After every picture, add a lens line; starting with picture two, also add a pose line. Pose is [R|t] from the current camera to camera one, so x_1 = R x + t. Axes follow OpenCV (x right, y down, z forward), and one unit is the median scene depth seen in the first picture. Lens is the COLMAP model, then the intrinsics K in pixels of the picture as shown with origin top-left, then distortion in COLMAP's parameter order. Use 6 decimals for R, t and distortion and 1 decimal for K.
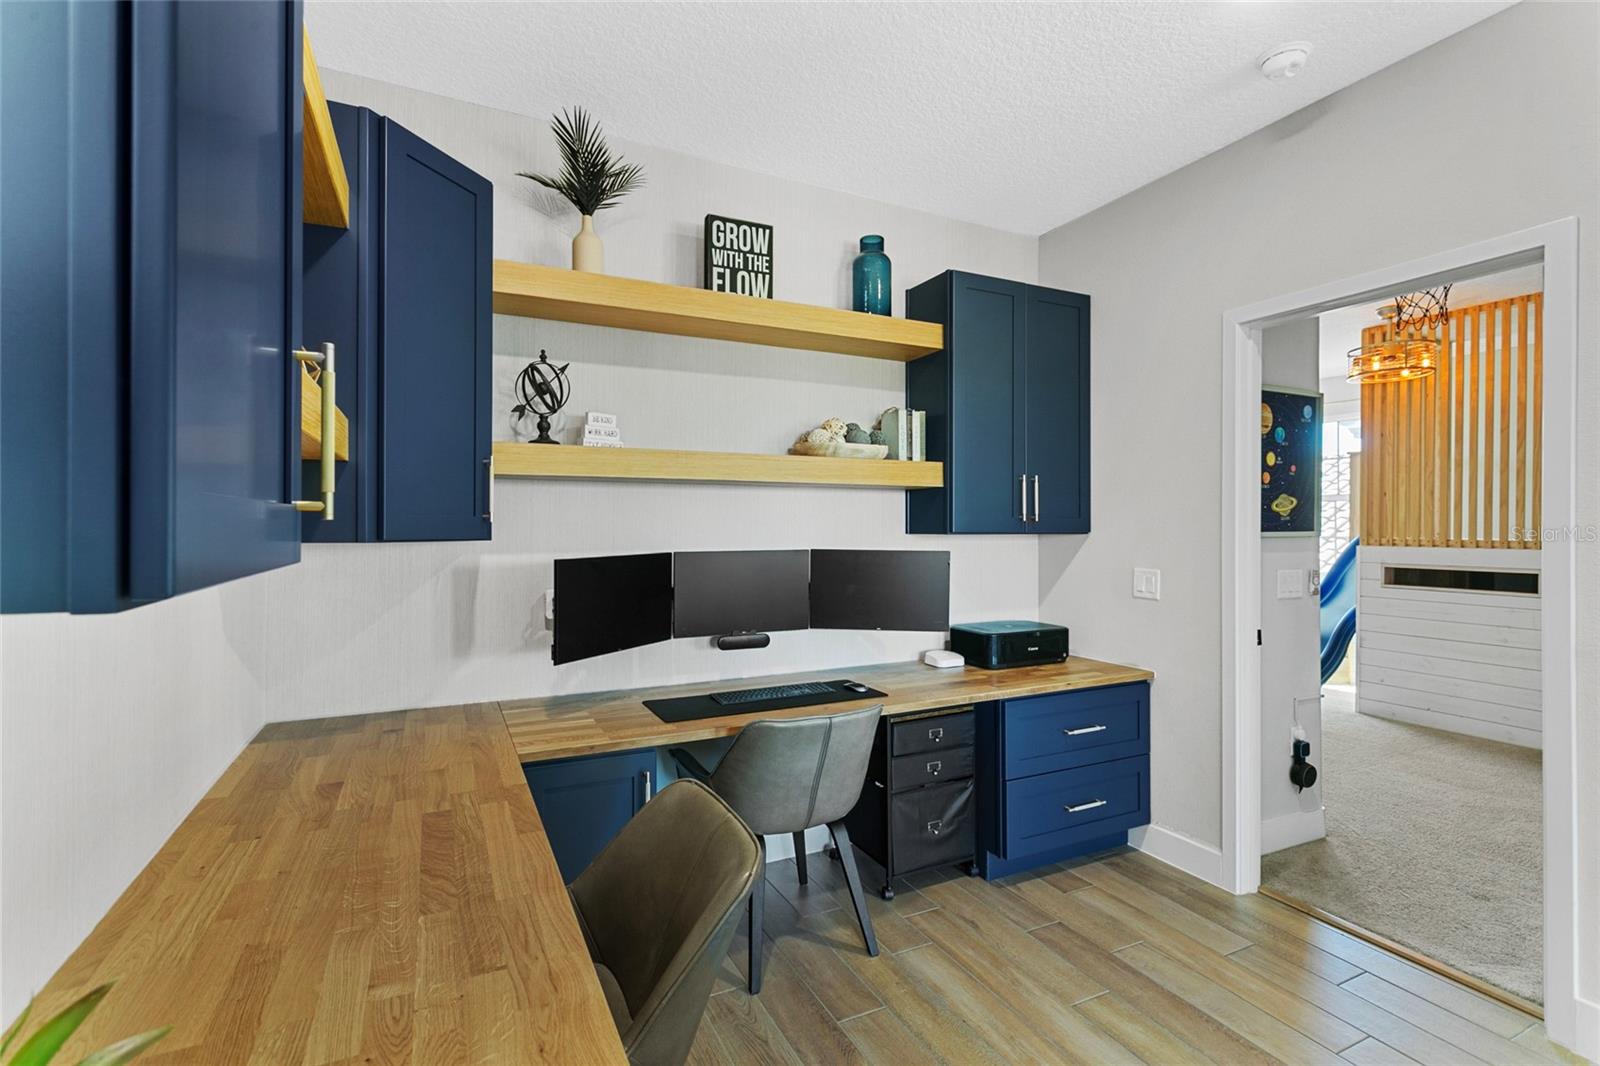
lens RADIAL K [[751.0, 0, 798.4], [0, 751.0, 528.7], [0, 0, 1]] dist [0.001942, 0.000284]
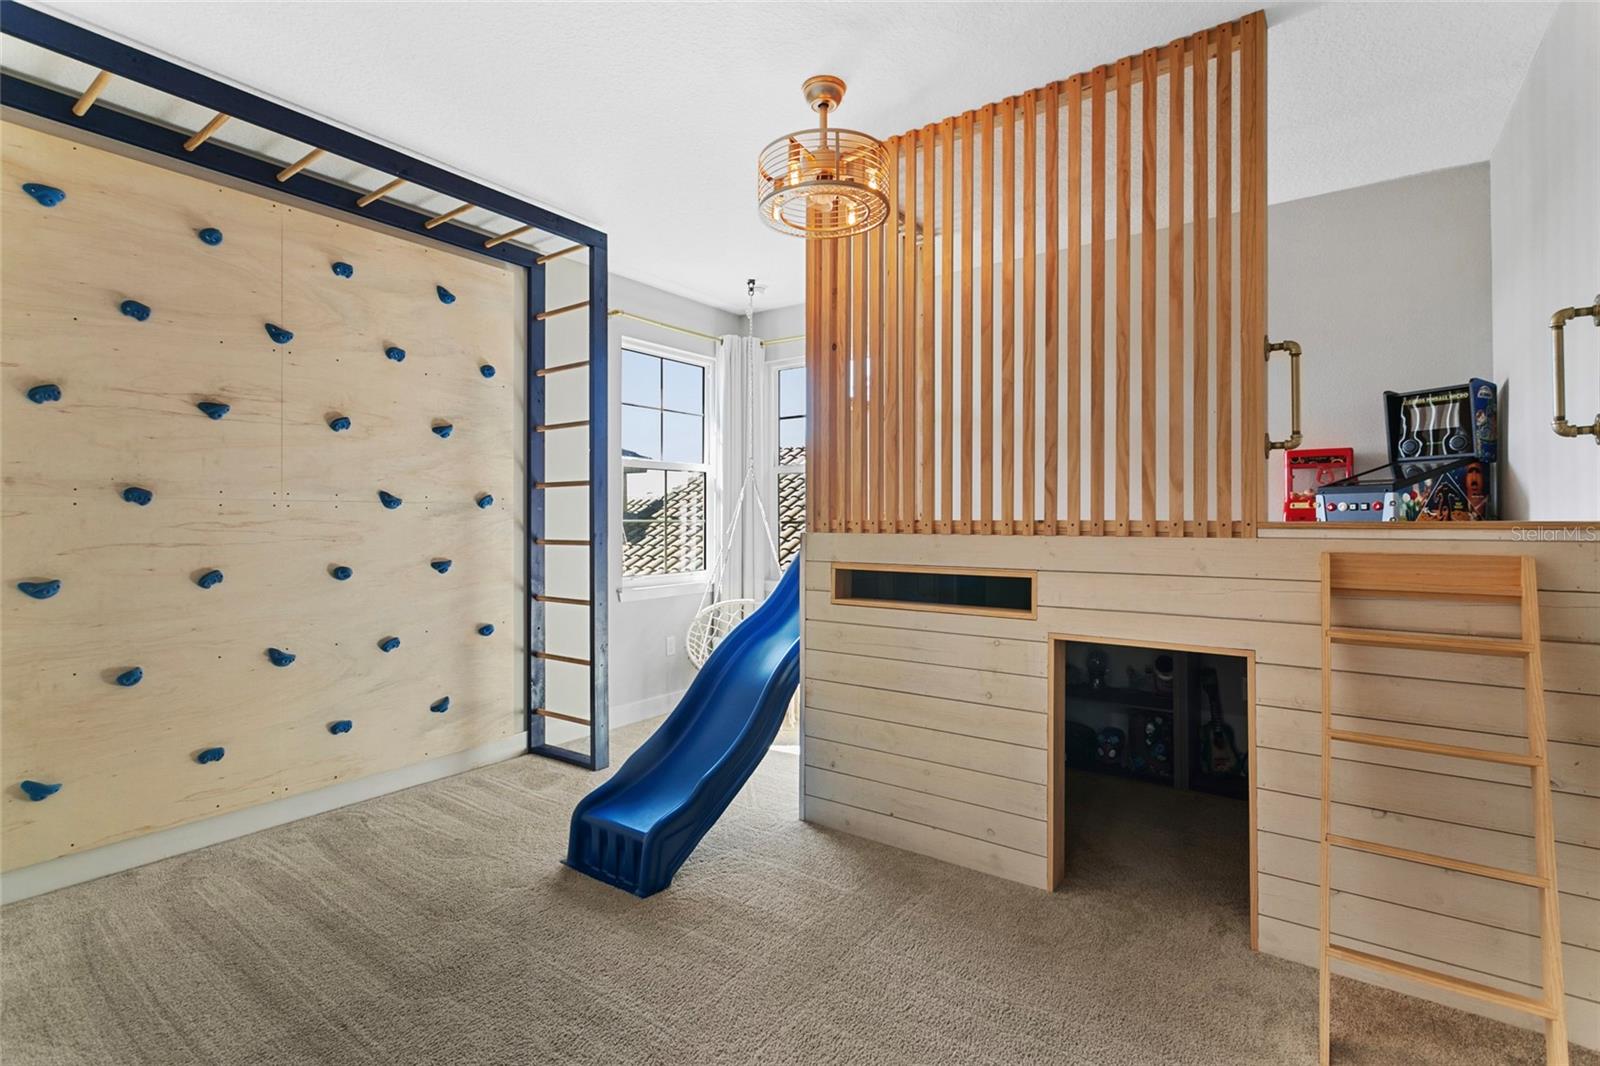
lens RADIAL K [[751.0, 0, 804.1], [0, 751.0, 526.3], [0, 0, 1]] dist [0.001942, 0.000284]
pose [[0.887293, -0.004748, 0.461182, 0.488669], [0.004102, 0.999989, 0.002404, 0.016587], [-0.461188, -0.000241, 0.887303, 0.493779]]
